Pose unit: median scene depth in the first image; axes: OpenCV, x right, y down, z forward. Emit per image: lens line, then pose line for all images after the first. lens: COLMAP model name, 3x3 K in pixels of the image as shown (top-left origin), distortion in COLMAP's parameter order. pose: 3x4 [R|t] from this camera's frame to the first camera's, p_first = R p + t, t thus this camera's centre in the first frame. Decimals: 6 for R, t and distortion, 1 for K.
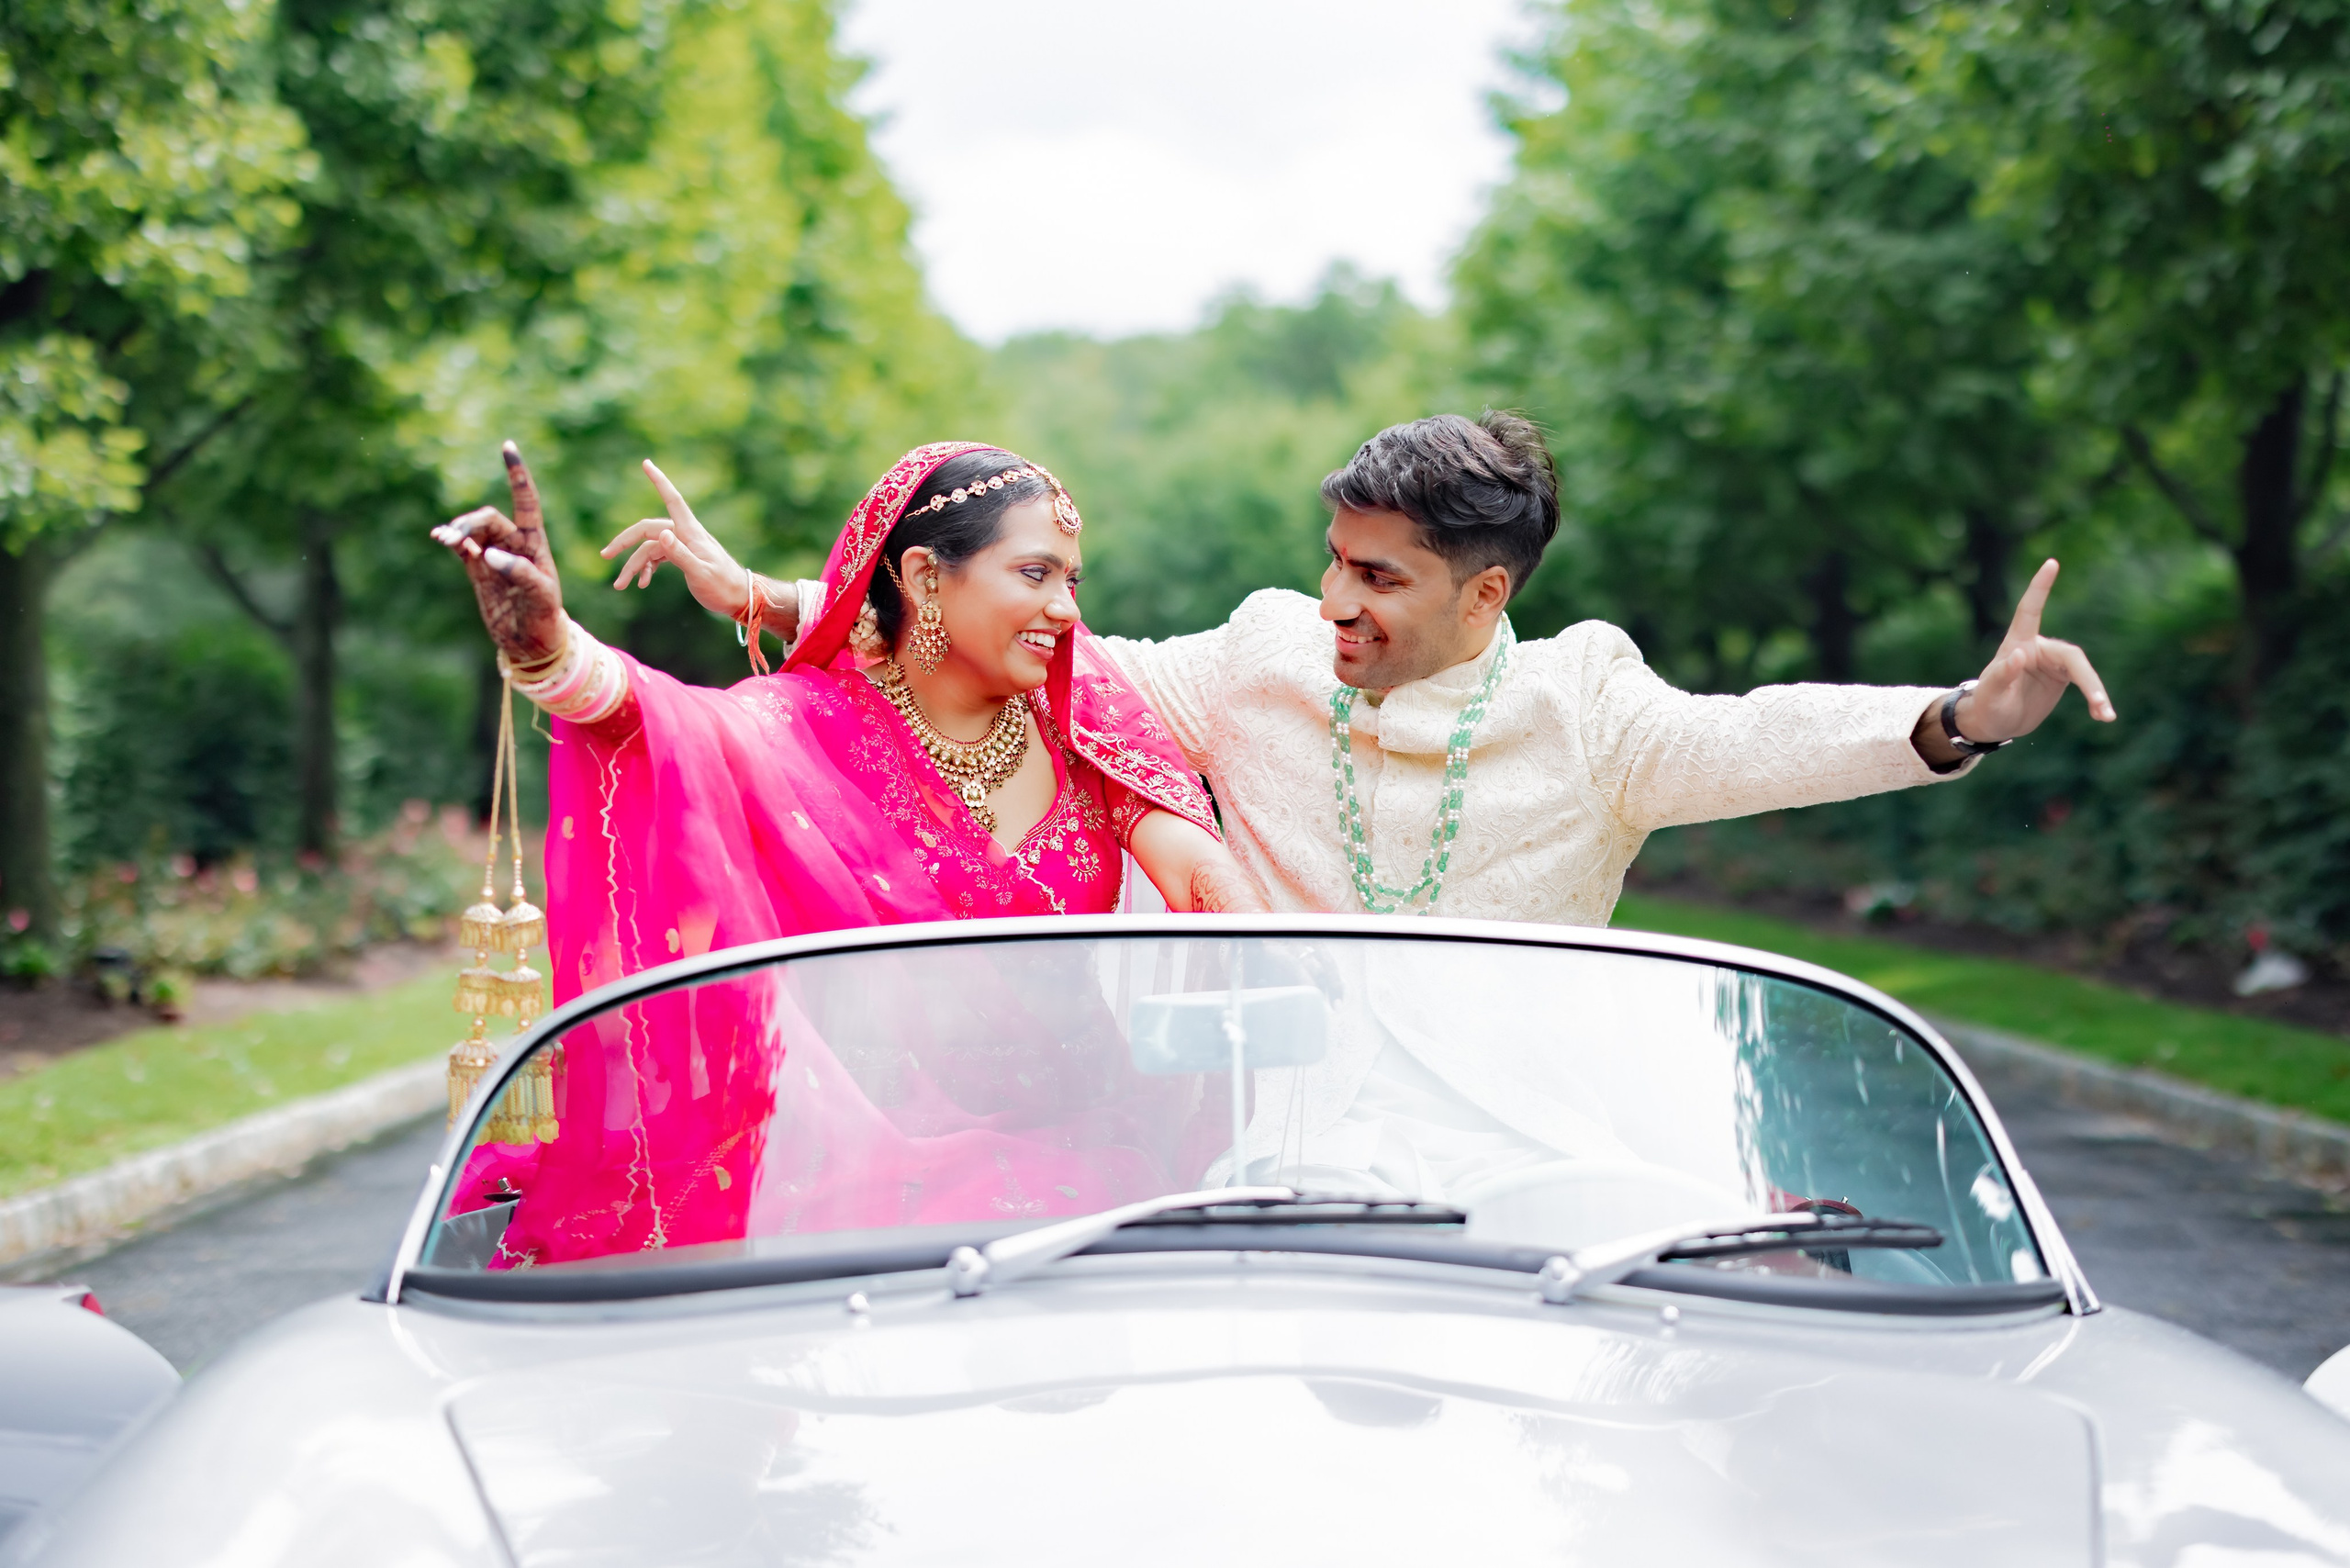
lens RADIAL K [[3935.7, 0, 1175.0], [0, 3935.7, 784.0], [0, 0, 1]] dist [-0.040156, -0.085271]
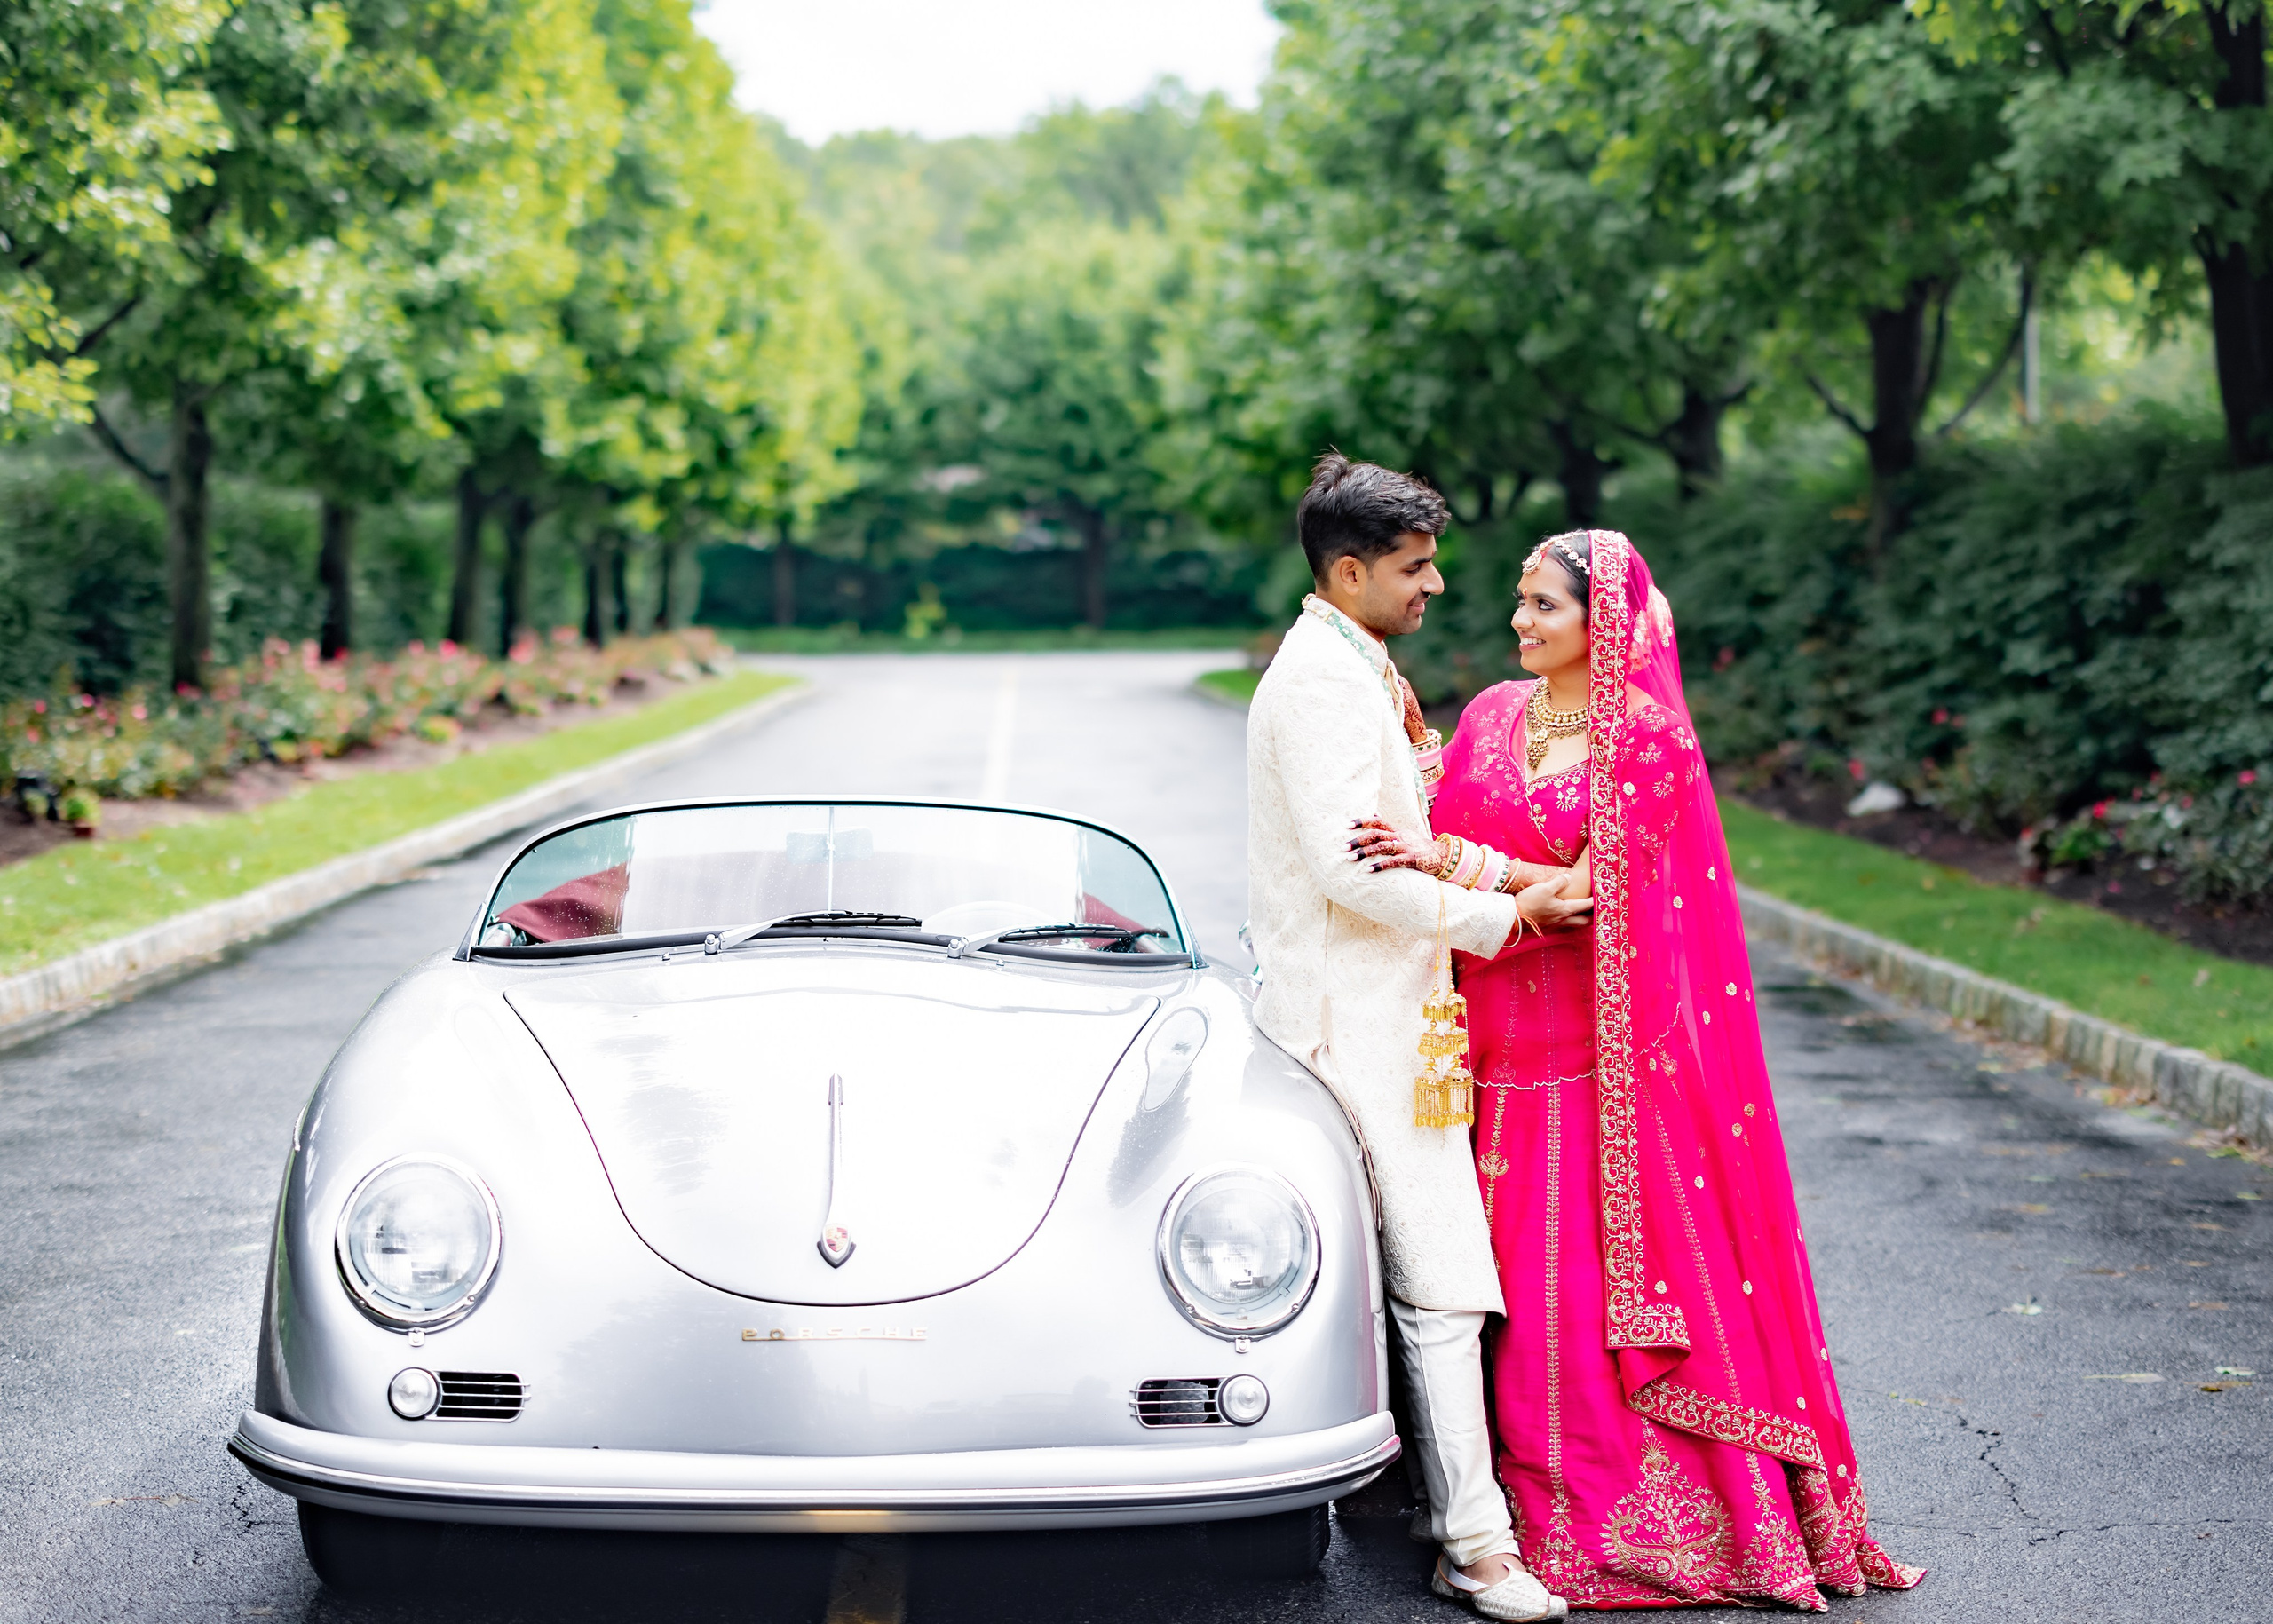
lens RADIAL K [[4258.3, 0, 1136.5], [0, 4258.3, 812.0], [0, 0, 1]] dist [-0.036144, 0.209114]
pose [[0.999656, 0.002684, 0.026071, 0.021308], [-0.004127, 0.998452, 0.055460, -0.016434], [-0.025882, -0.055549, 0.998120, -0.253617]]
